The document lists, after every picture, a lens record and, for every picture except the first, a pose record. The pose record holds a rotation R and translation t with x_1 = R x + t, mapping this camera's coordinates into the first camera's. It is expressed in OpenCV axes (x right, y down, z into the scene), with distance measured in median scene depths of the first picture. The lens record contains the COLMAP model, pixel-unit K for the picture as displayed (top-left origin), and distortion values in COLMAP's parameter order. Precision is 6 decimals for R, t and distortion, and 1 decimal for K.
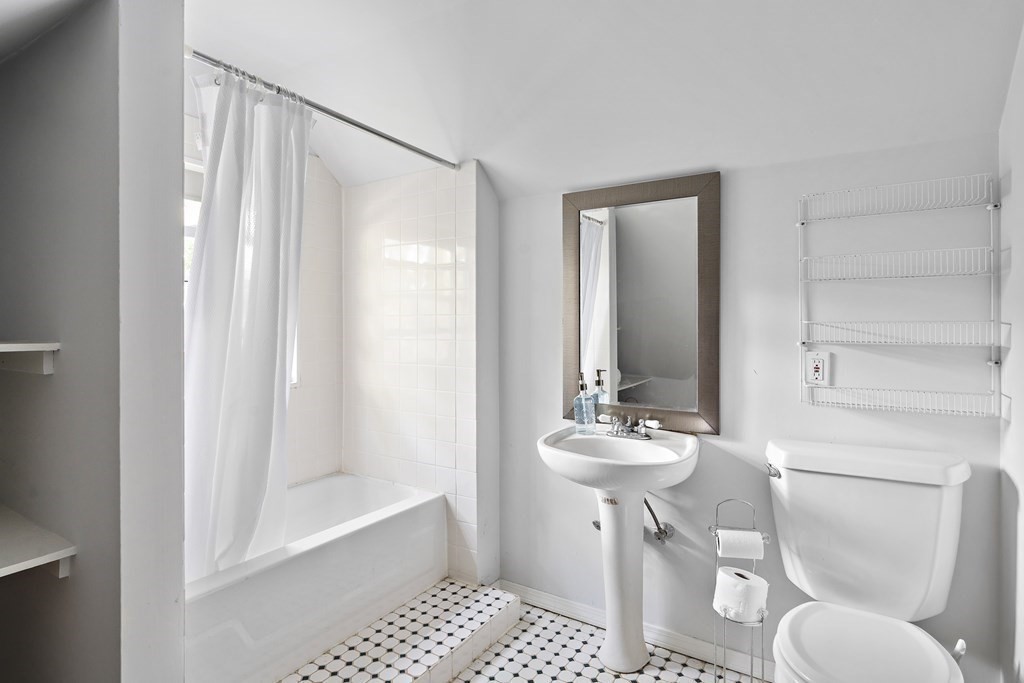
lens RADIAL K [[520.3, 0, 512.8], [0, 520.3, 333.6], [0, 0, 1]] dist [0.001832, 0.000794]
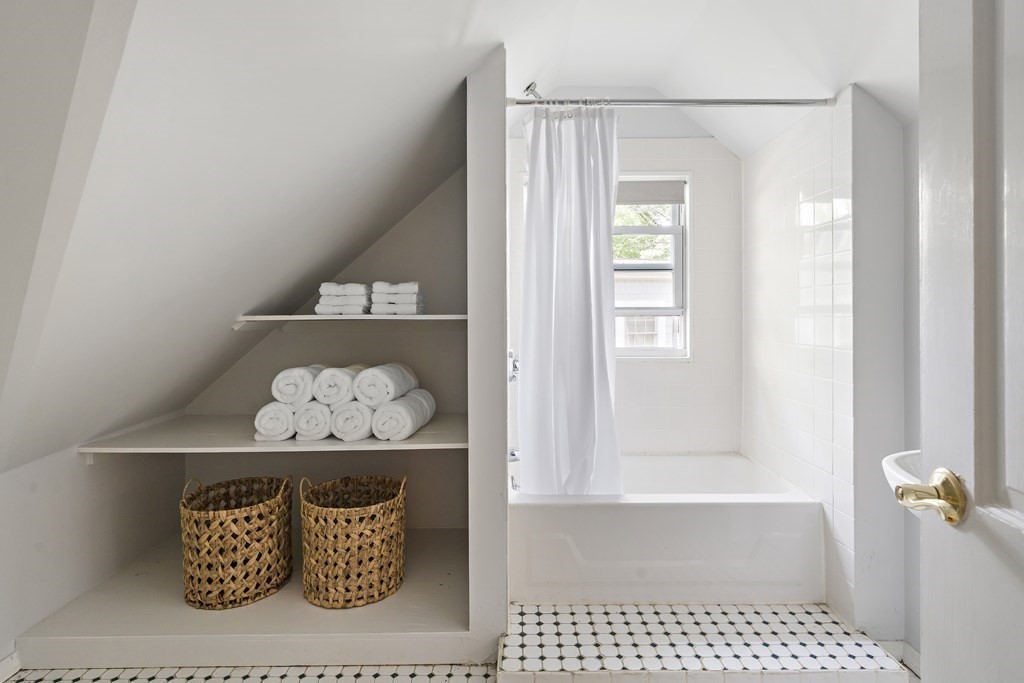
lens RADIAL K [[520.3, 0, 520.6], [0, 520.3, 323.9], [0, 0, 1]] dist [0.001832, 0.000794]
pose [[0.533611, 0.007080, -0.845701, 0.321068], [-0.001464, 0.999971, 0.007448, 0.020175], [0.845729, -0.002736, 0.533606, 0.158838]]
